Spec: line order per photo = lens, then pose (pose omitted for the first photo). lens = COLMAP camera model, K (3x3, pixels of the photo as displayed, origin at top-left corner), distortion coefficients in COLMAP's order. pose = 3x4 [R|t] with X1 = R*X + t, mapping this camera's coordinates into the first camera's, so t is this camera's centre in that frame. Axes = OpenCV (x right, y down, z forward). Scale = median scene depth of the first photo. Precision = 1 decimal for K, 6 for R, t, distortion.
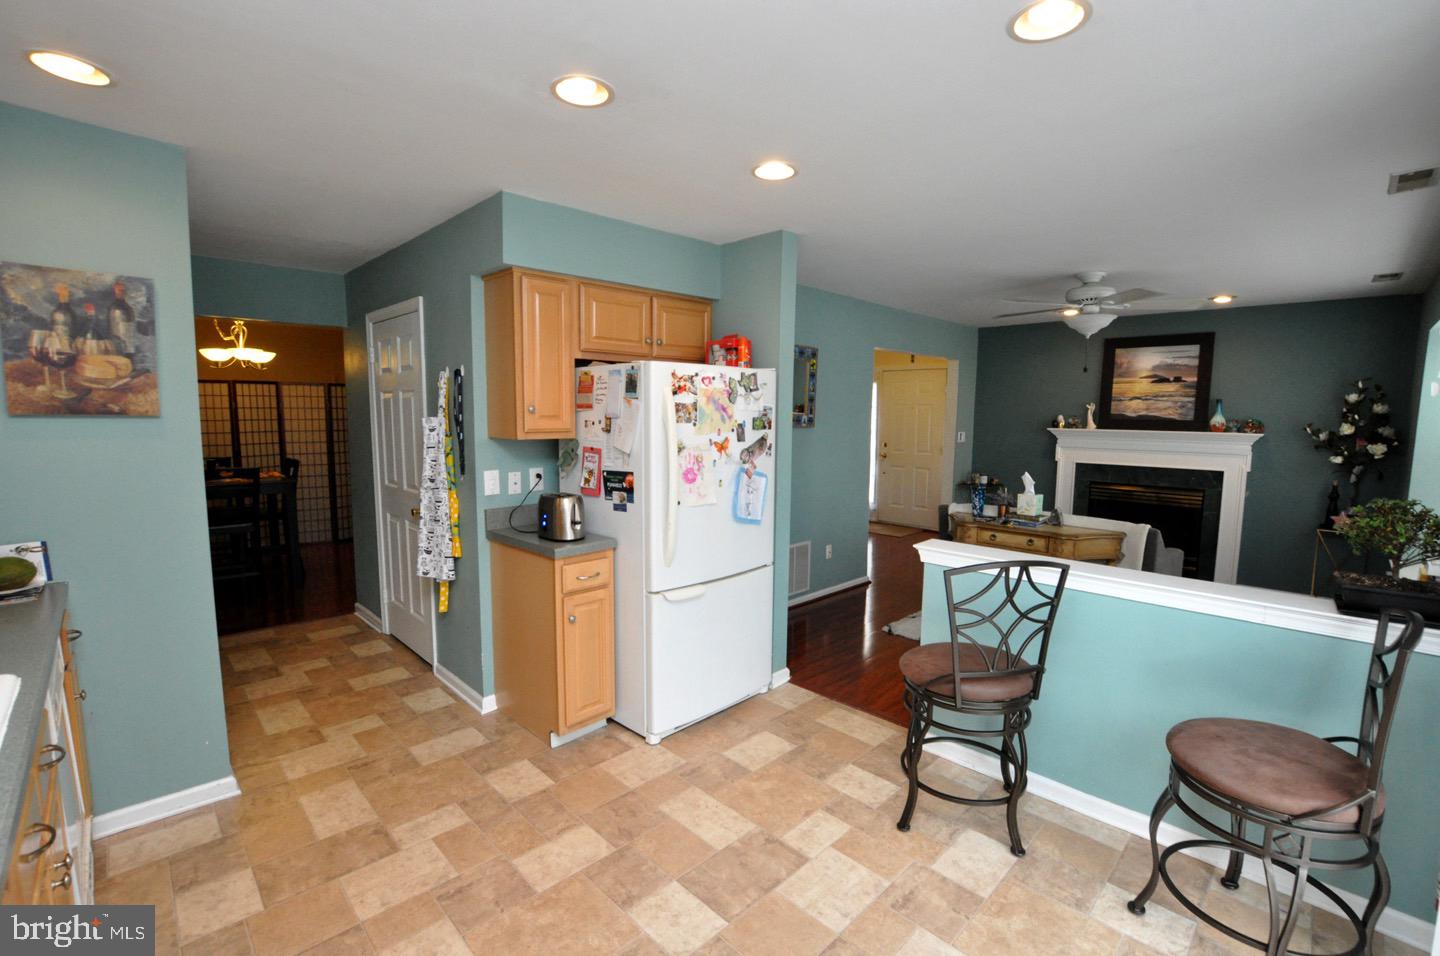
lens RADIAL K [[632.4, 0, 724.8], [0, 632.4, 479.5], [0, 0, 1]] dist [-0.027201, 0.000382]
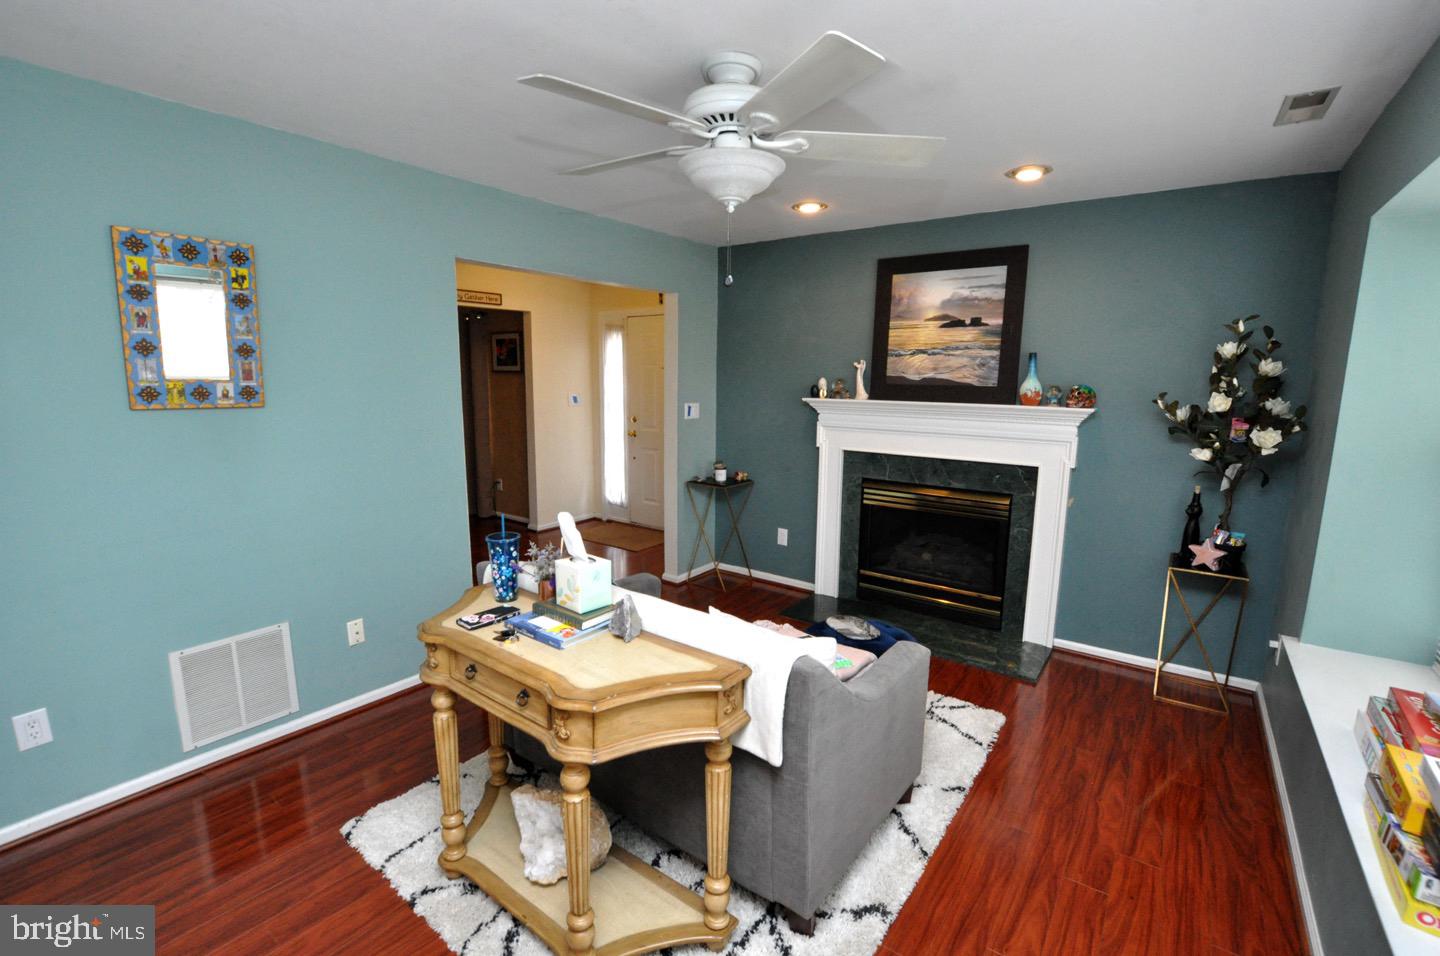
lens RADIAL K [[632.4, 0, 724.8], [0, 632.4, 479.5], [0, 0, 1]] dist [-0.027201, 0.000382]
pose [[0.989307, -0.023192, 0.143994, 0.384066], [0.014596, 0.998063, 0.060473, -0.043355], [-0.145117, -0.057724, 0.987729, 0.401376]]
